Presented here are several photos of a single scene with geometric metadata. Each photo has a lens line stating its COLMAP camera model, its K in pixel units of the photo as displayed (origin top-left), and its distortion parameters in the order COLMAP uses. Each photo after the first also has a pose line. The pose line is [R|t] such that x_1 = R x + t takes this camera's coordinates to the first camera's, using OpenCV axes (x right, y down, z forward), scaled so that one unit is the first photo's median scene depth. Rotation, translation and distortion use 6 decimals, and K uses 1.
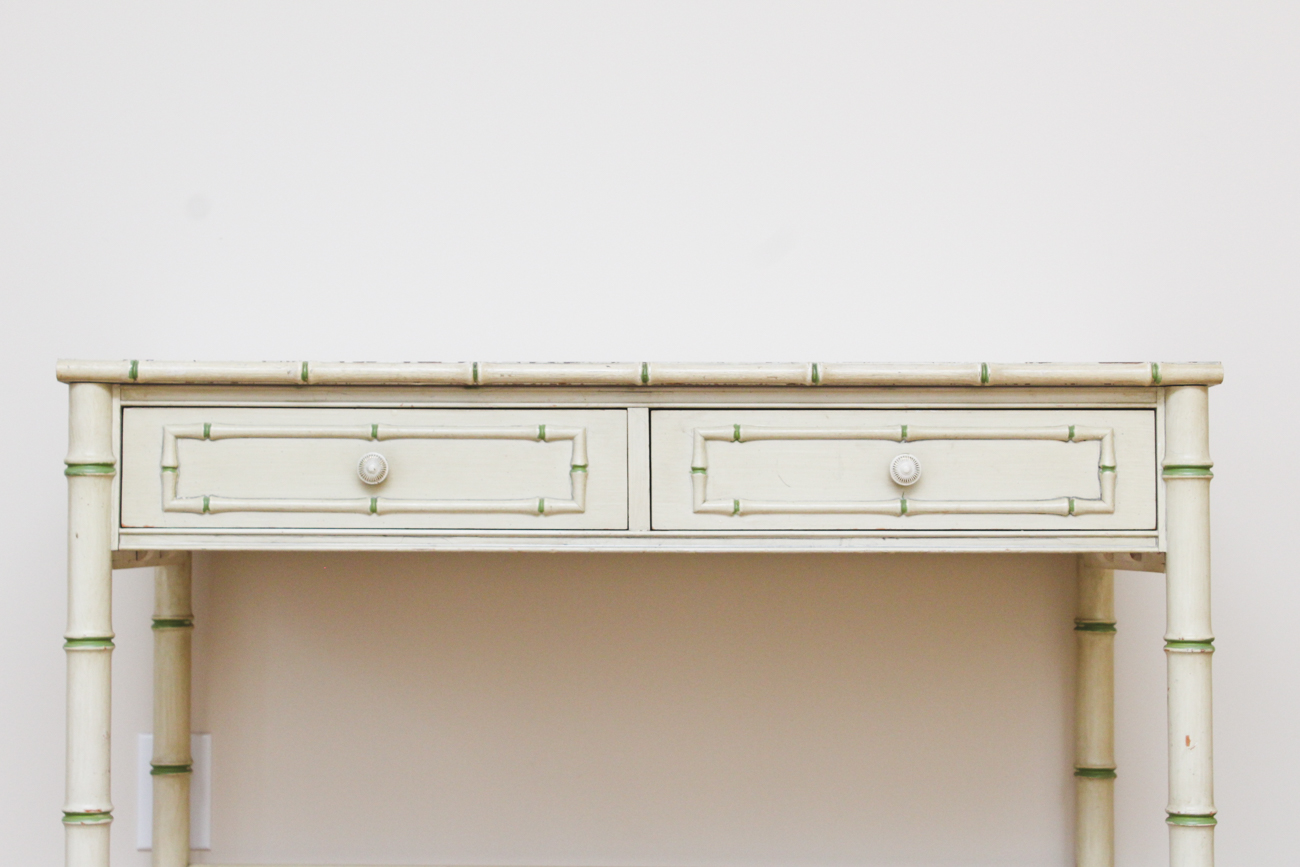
lens RADIAL K [[2538.7, 0, 650.0], [0, 2538.7, 433.5], [0, 0, 1]] dist [0.029062, 0.061814]
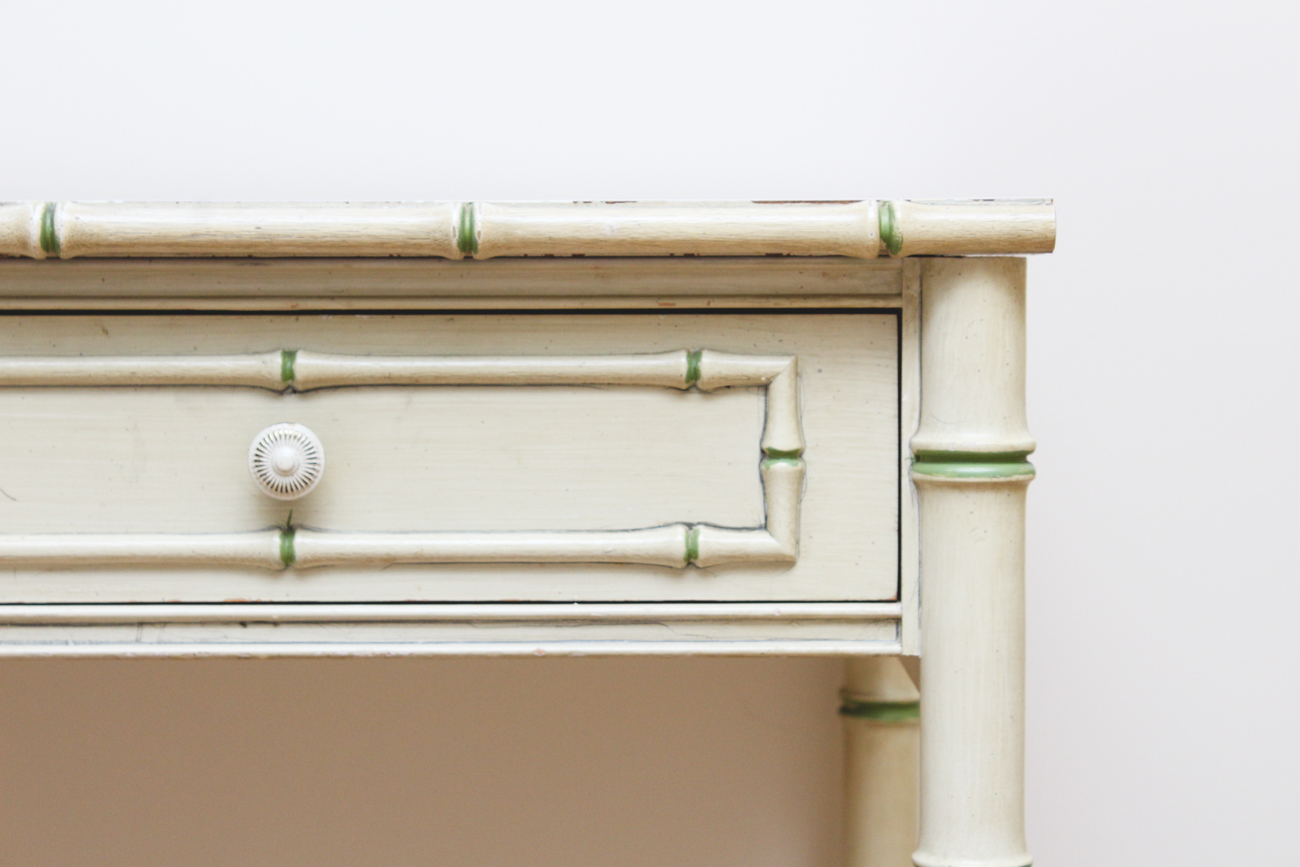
lens RADIAL K [[2062.3, 0, 650.0], [0, 2062.3, 433.5], [0, 0, 1]] dist [0.000628, 0.007038]
pose [[0.999983, -0.002785, -0.005049, 0.160754], [0.003131, 0.997549, 0.069899, -0.013543], [0.004842, -0.069914, 0.997541, 0.665765]]
